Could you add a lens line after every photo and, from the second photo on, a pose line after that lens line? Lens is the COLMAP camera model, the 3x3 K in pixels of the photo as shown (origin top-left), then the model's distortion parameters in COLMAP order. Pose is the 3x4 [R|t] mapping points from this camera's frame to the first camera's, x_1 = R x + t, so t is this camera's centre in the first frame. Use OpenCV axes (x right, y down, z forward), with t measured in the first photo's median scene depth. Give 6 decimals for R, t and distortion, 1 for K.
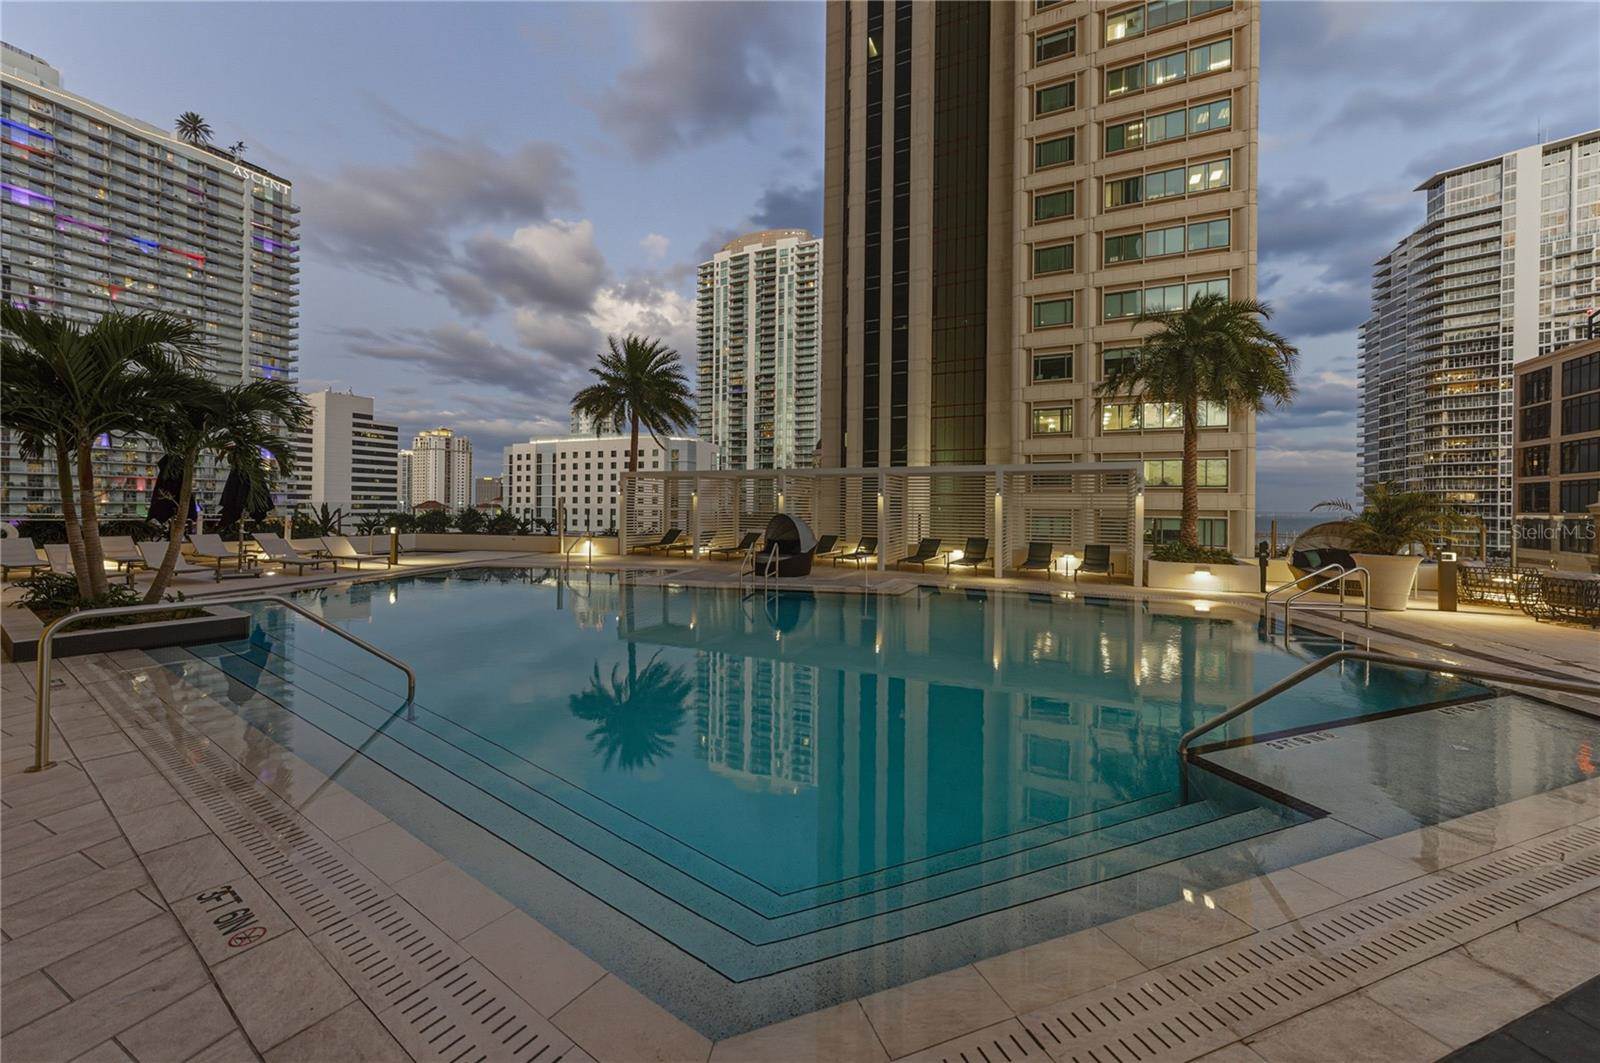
lens RADIAL K [[574.6, 0, 806.1], [0, 574.6, 506.0], [0, 0, 1]] dist [-0.001440, 0.000283]
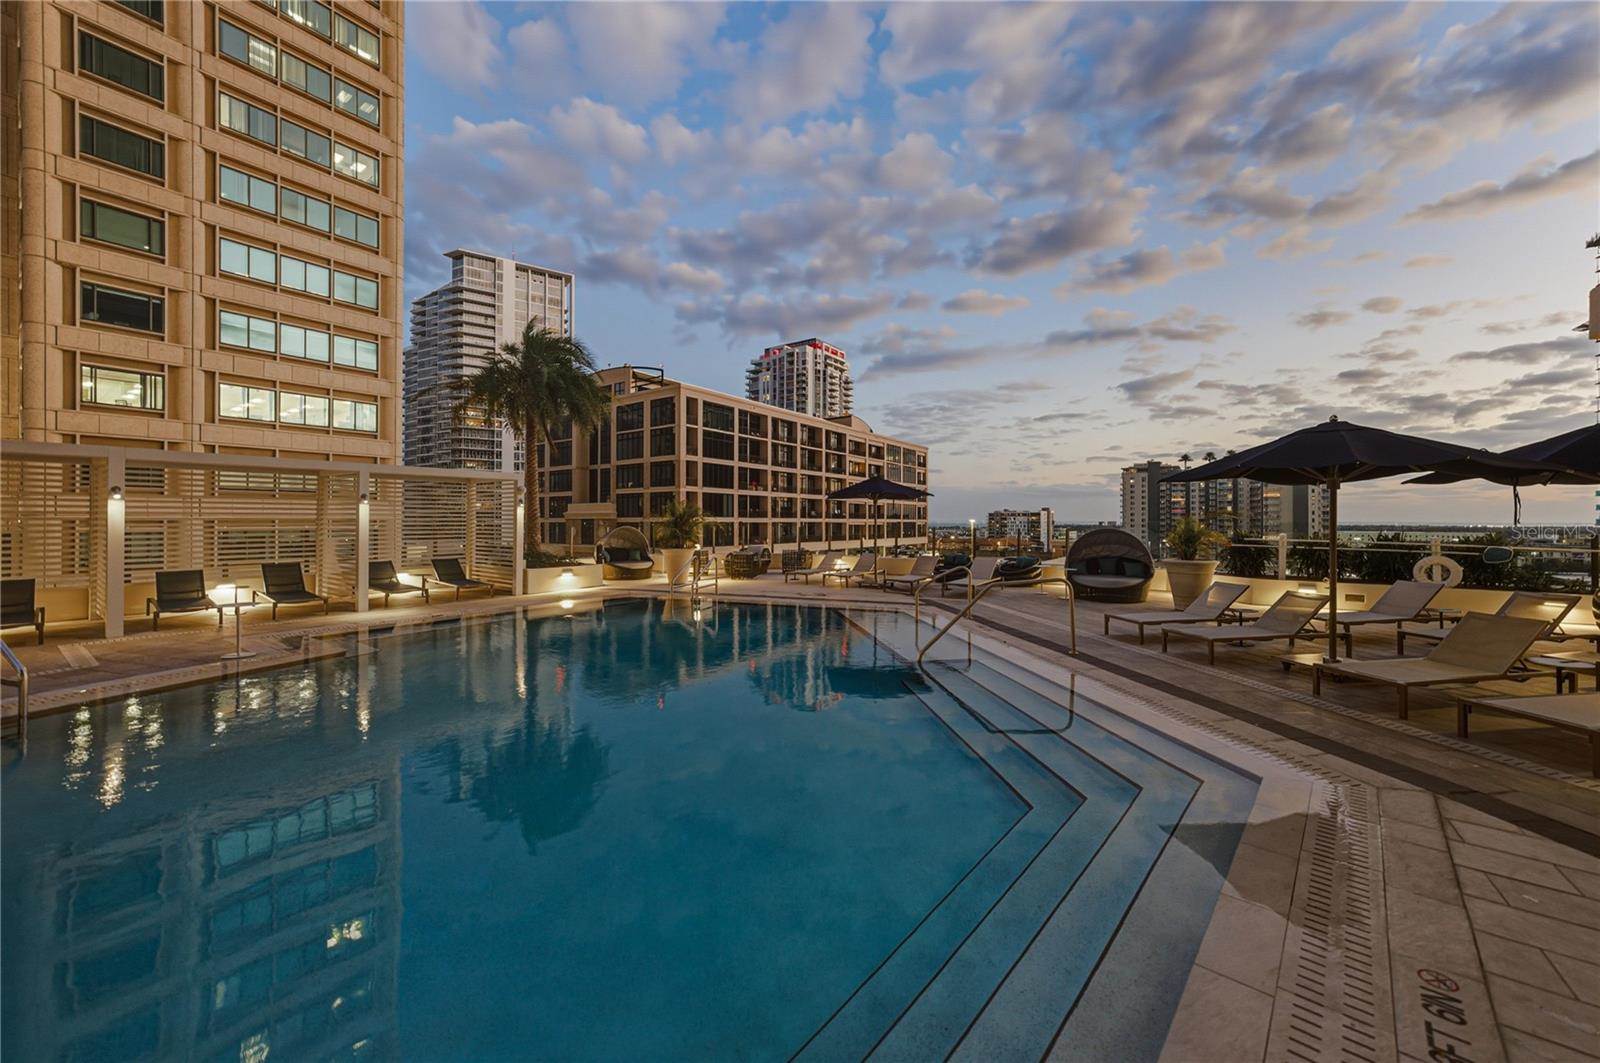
lens RADIAL K [[580.0, 0, 804.9], [0, 580.0, 521.0], [0, 0, 1]] dist [-0.000108, 0.000079]
pose [[0.181878, -0.013926, 0.983223, -0.096907], [0.000030, 0.999900, 0.014157, -0.001675], [-0.983321, -0.002546, 0.181860, 0.085702]]
